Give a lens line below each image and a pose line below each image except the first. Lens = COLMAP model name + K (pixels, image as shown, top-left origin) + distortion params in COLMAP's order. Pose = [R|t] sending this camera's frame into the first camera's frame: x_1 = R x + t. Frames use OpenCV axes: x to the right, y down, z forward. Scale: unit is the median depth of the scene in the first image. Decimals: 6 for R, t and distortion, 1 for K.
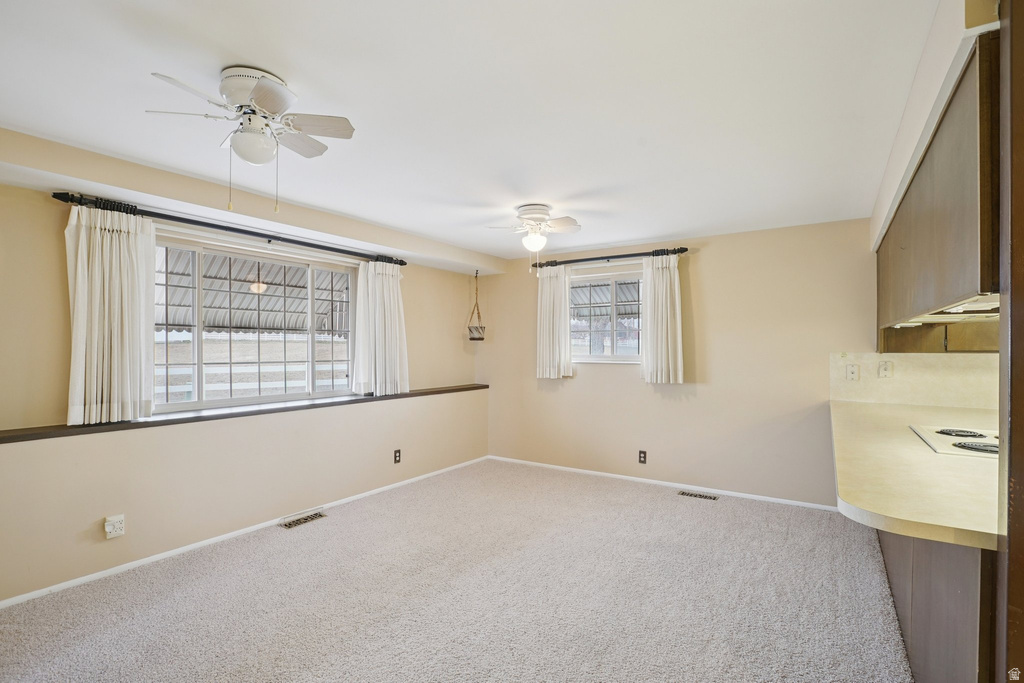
lens RADIAL K [[482.2, 0, 510.7], [0, 482.2, 351.9], [0, 0, 1]] dist [-0.014763, 0.002722]
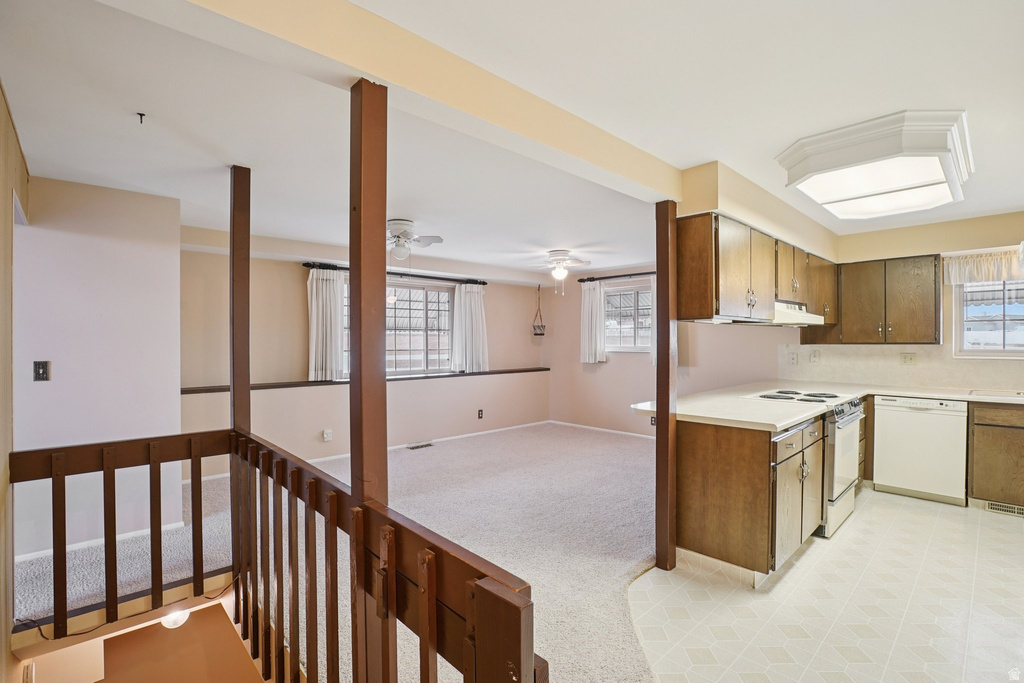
lens RADIAL K [[482.2, 0, 517.3], [0, 482.2, 339.8], [0, 0, 1]] dist [-0.014763, 0.002722]
pose [[0.978264, -0.001590, -0.207356, 0.184636], [-0.000178, 0.999964, -0.008510, 0.000715], [0.207362, 0.008362, 0.978228, -0.431301]]
